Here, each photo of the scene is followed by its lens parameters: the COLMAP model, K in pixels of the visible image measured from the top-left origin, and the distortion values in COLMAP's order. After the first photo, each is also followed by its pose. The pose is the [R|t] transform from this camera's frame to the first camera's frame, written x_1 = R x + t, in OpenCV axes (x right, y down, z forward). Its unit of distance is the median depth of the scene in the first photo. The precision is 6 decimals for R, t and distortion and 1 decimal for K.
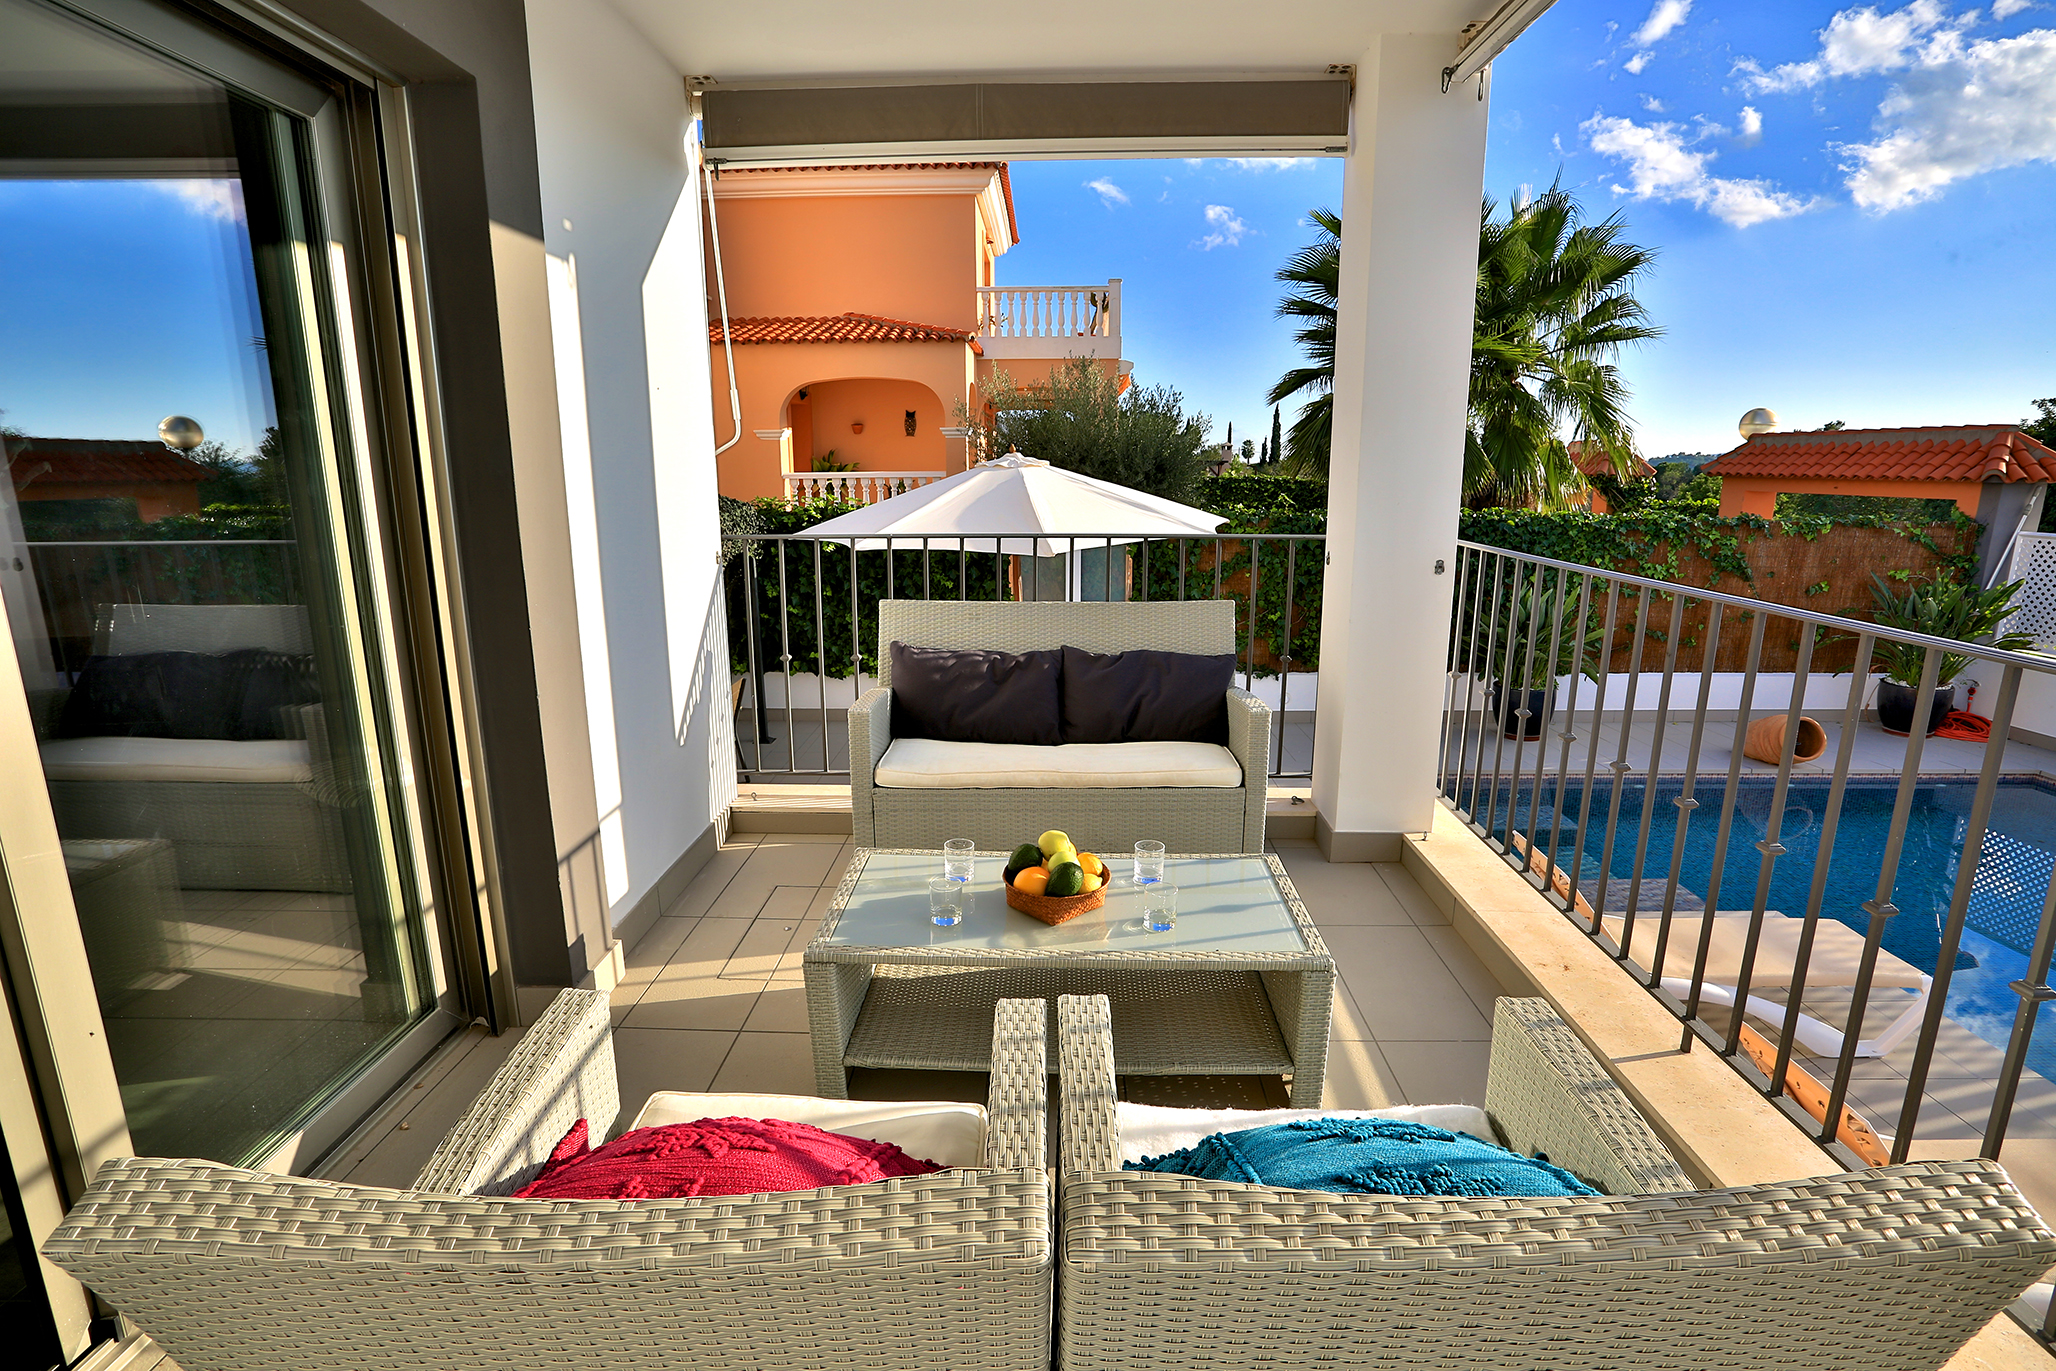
lens RADIAL K [[998.5, 0, 1028.0], [0, 998.5, 685.5], [0, 0, 1]] dist [-0.074587, 0.032853]
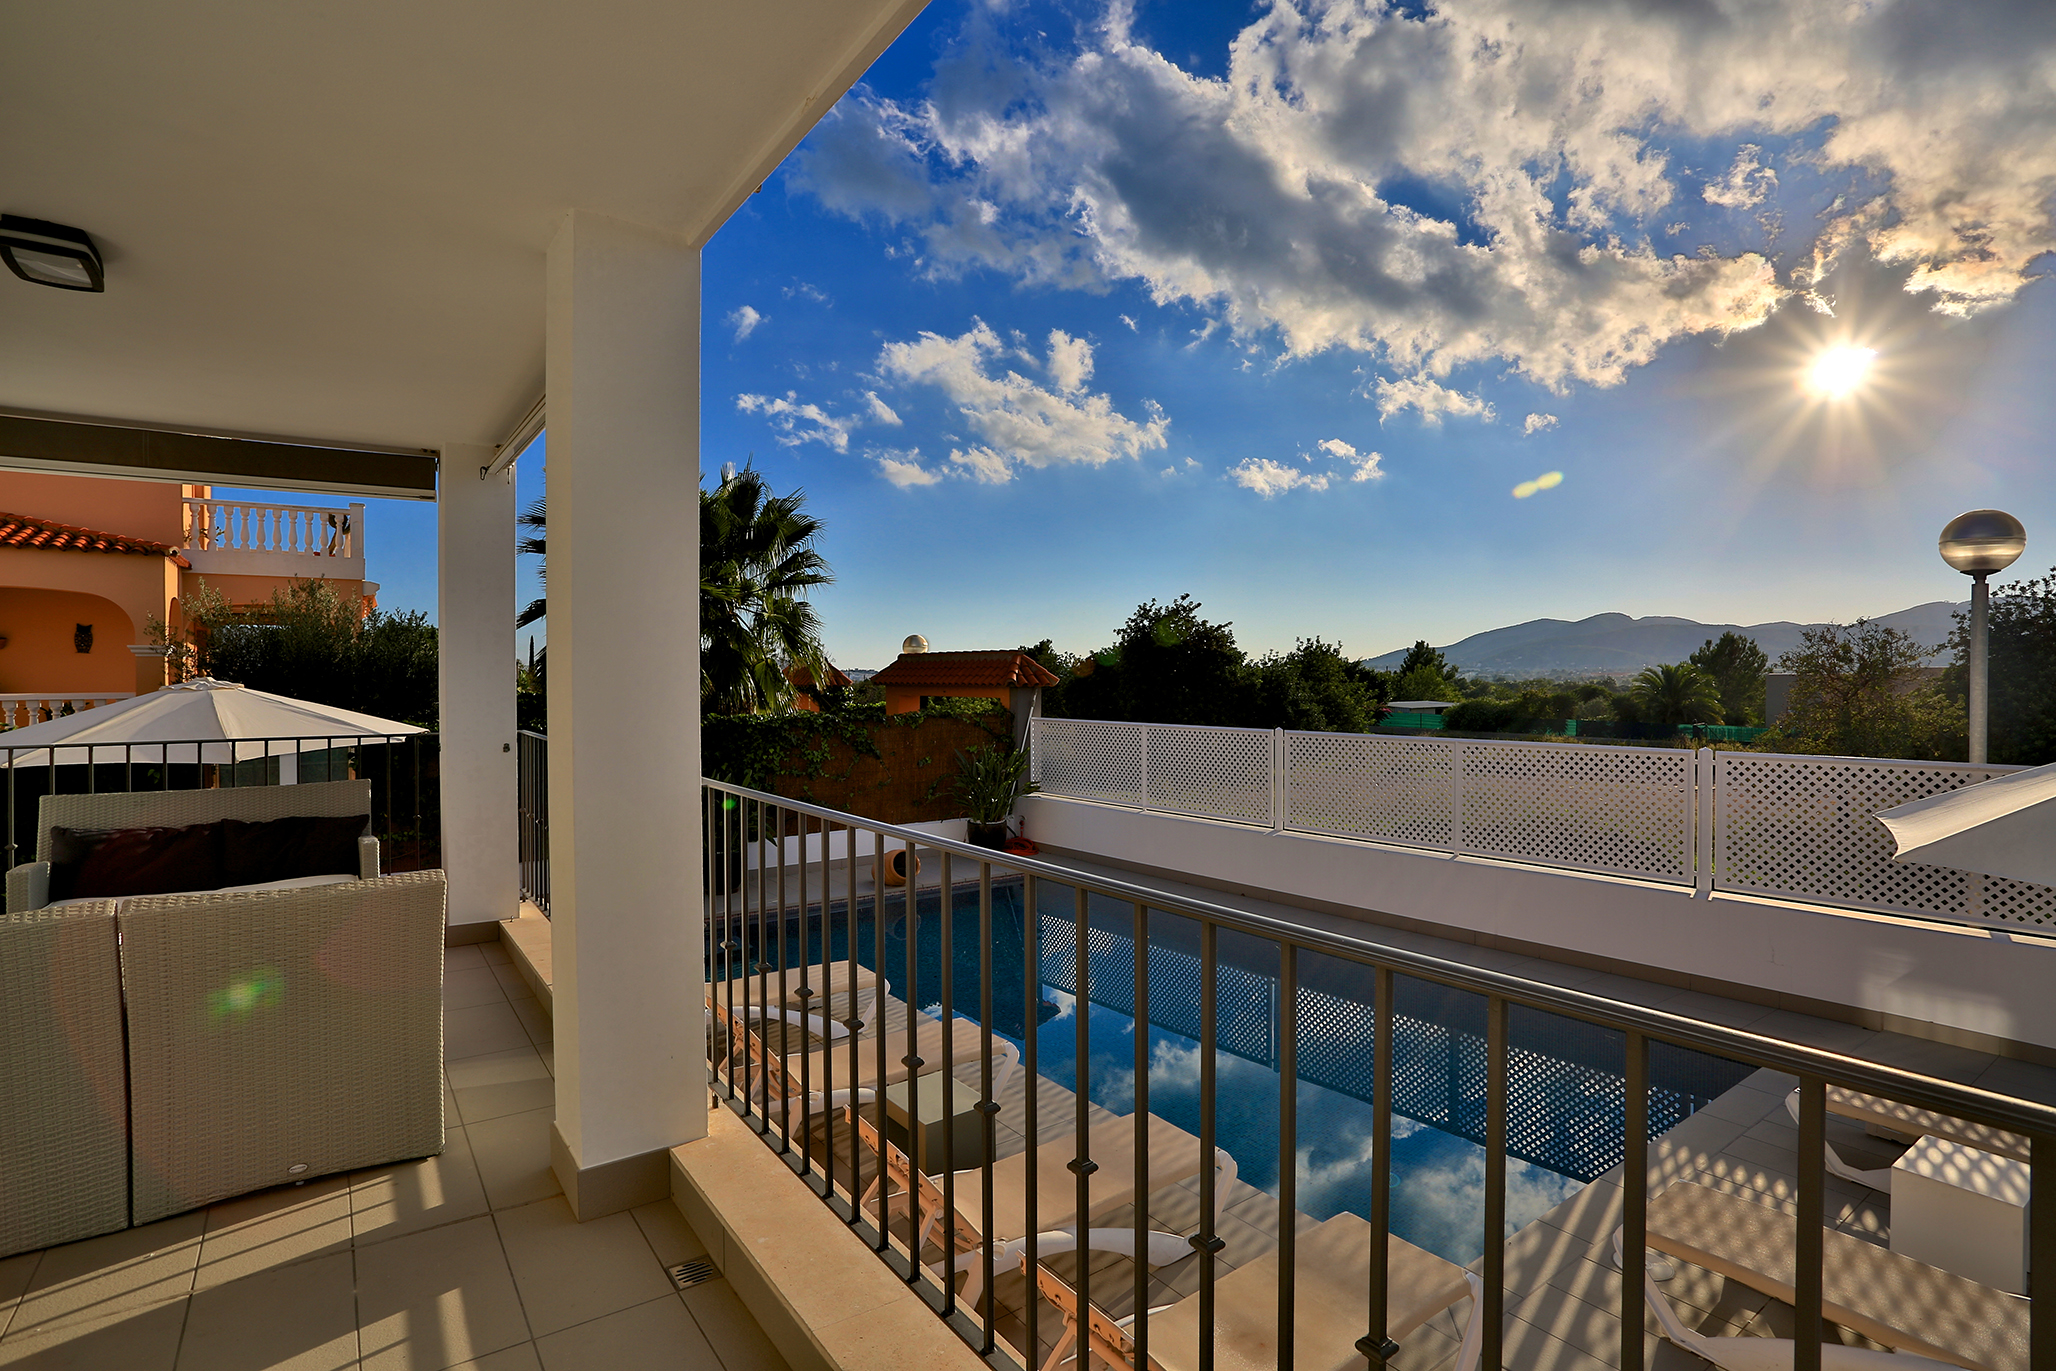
lens RADIAL K [[998.5, 0, 1028.0], [0, 998.5, 685.5], [0, 0, 1]] dist [-0.074587, 0.032853]
pose [[0.788415, -0.007042, 0.615103, 0.023553], [0.136982, 0.976837, -0.164395, 0.037279], [-0.599697, 0.213869, 0.771118, -0.178976]]
